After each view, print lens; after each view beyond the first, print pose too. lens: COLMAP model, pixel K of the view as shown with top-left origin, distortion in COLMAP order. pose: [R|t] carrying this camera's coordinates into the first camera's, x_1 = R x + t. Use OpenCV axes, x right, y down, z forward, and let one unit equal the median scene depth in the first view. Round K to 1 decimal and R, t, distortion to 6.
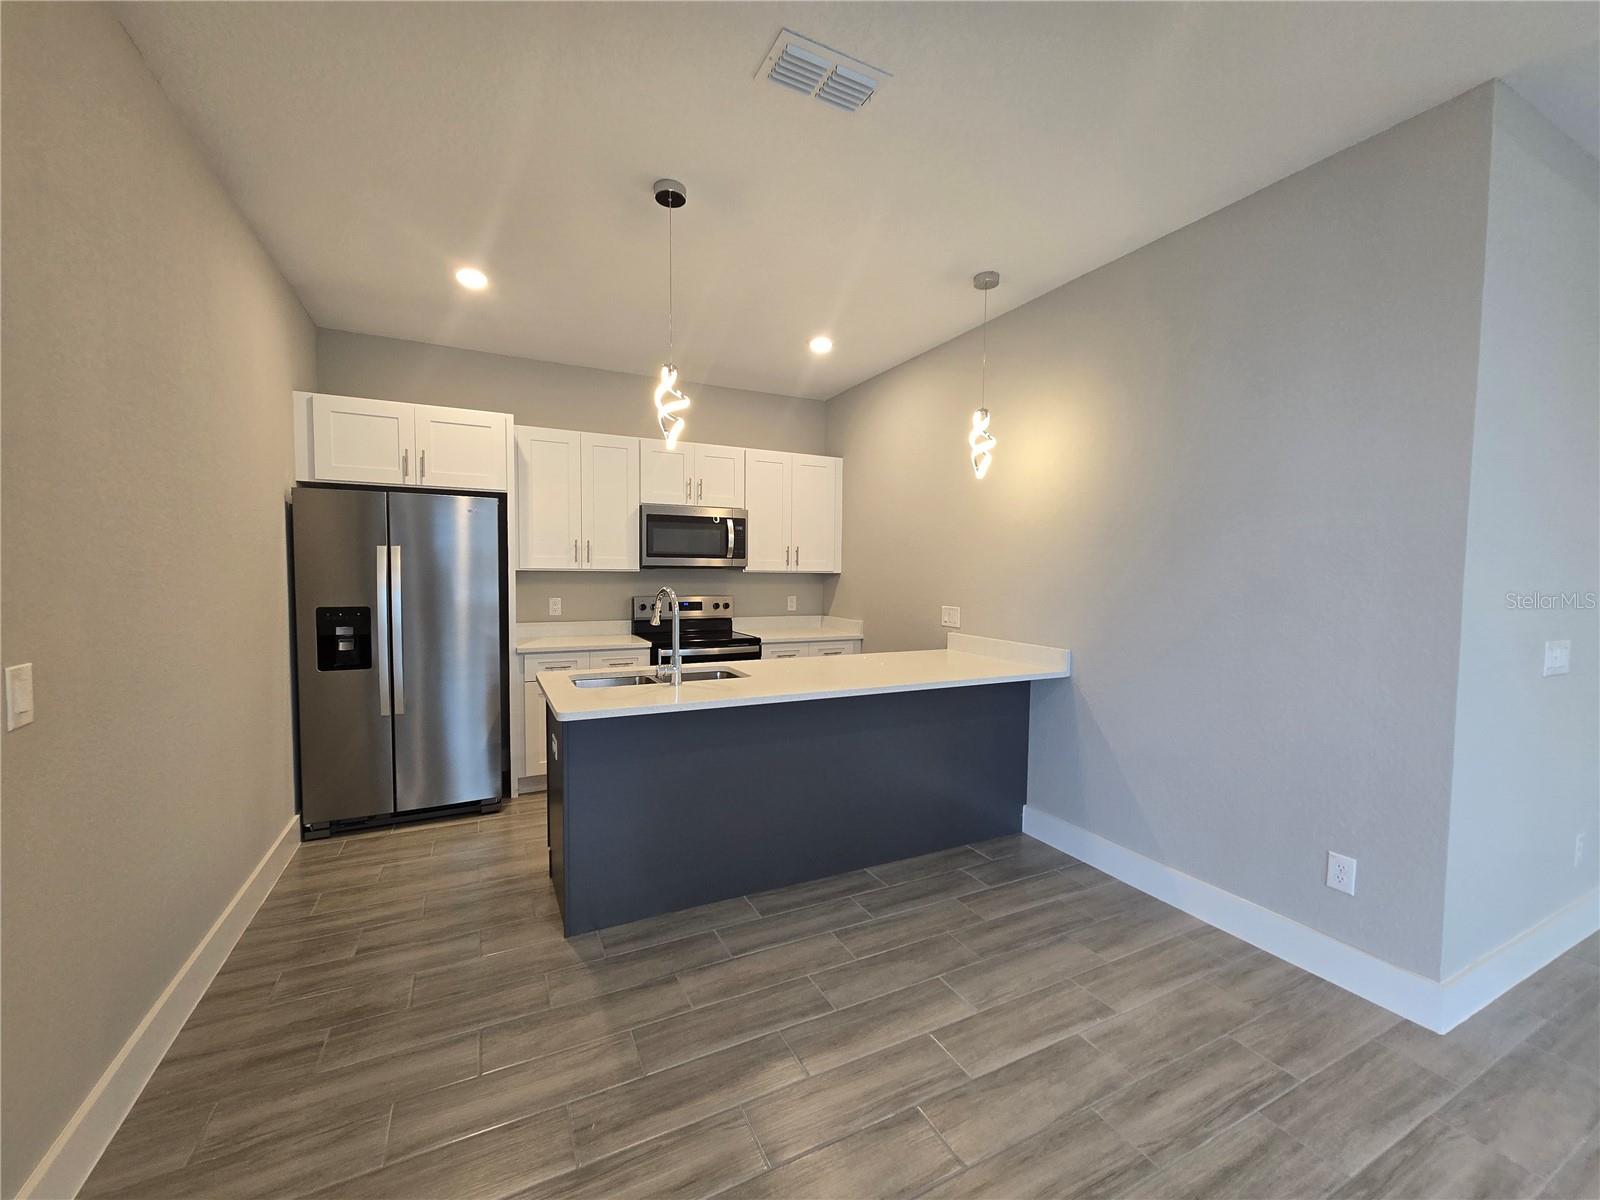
lens RADIAL K [[641.5, 0, 800.0], [0, 641.5, 600.0], [0, 0, 1]] dist [-0.001140, 0.000066]
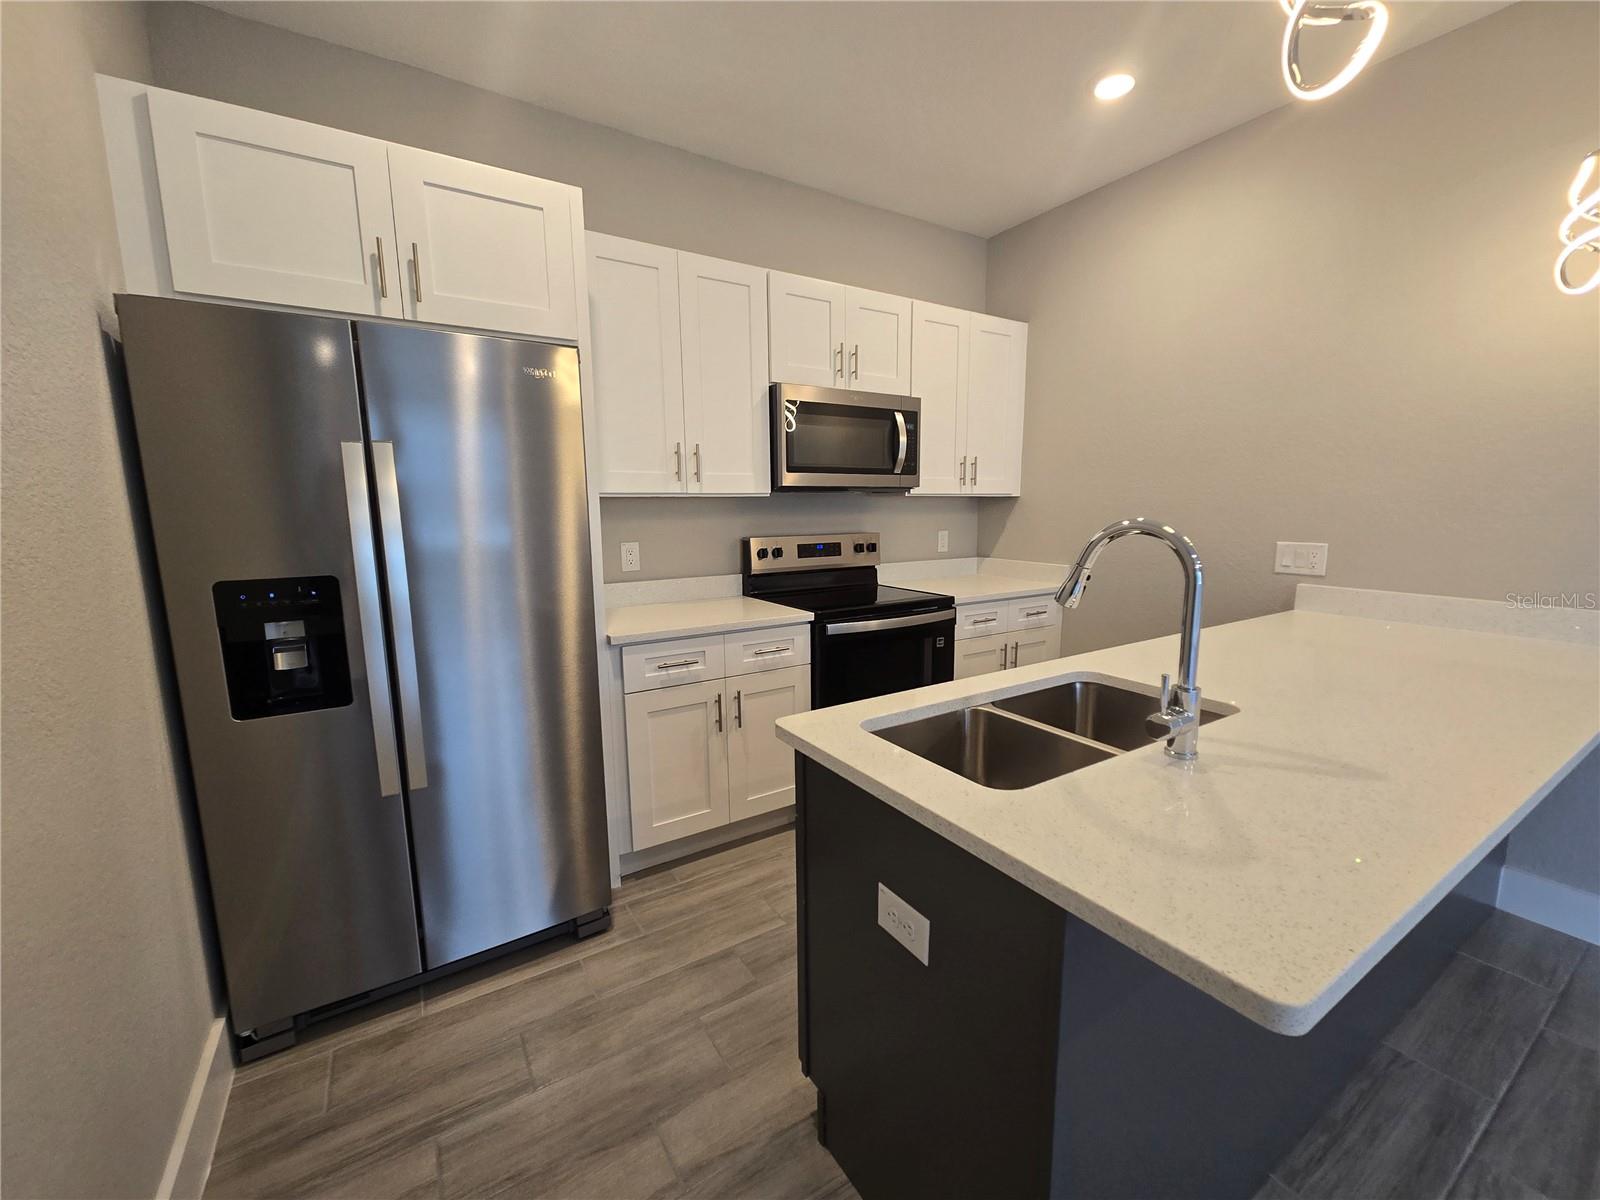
lens RADIAL K [[643.8, 0, 800.0], [0, 643.8, 600.0], [0, 0, 1]] dist [0.010669, -0.004957]
pose [[0.995039, -0.031707, 0.094293, -0.342175], [0.021673, 0.994174, 0.105590, -0.012624], [-0.097092, -0.103023, 0.989929, 0.449264]]
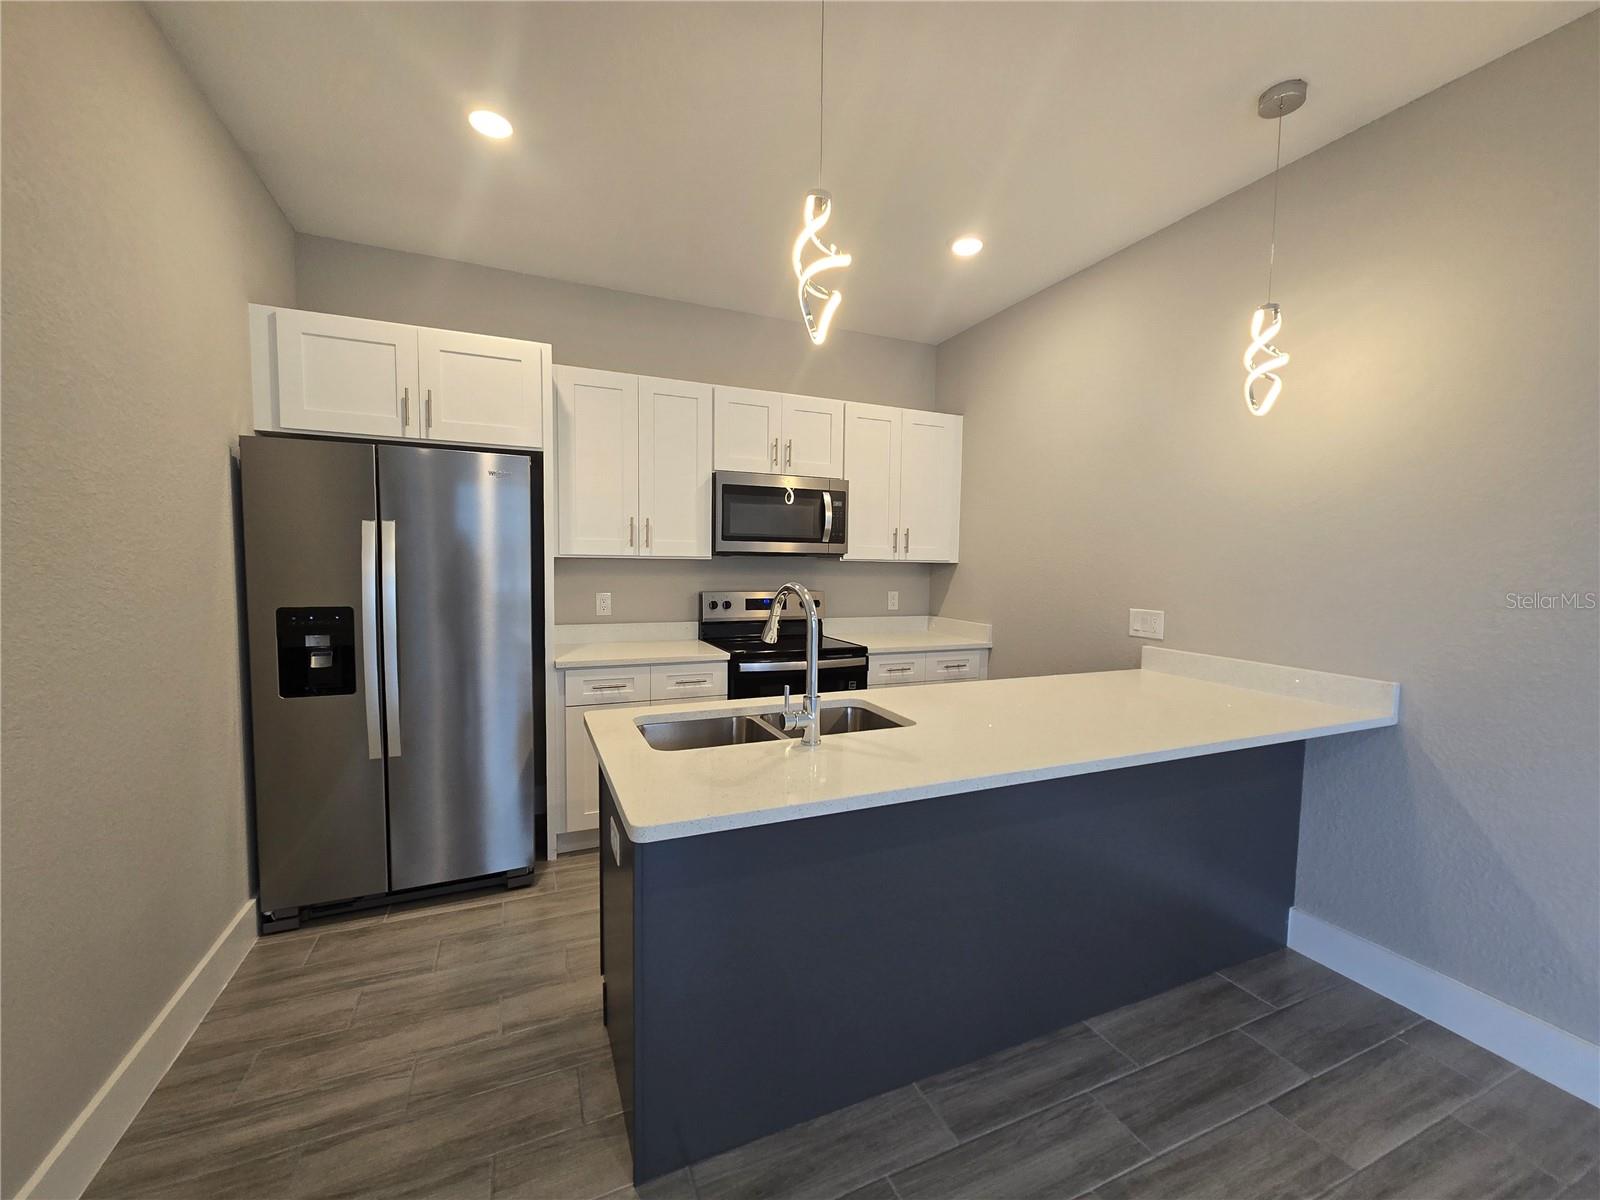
lens RADIAL K [[641.5, 0, 800.0], [0, 641.5, 600.0], [0, 0, 1]] dist [-0.001140, 0.000066]
pose [[0.998590, 0.007919, -0.052496, -0.125035], [-0.007106, 0.999852, 0.015661, -0.010372], [0.052613, -0.015266, 0.998498, 0.285354]]
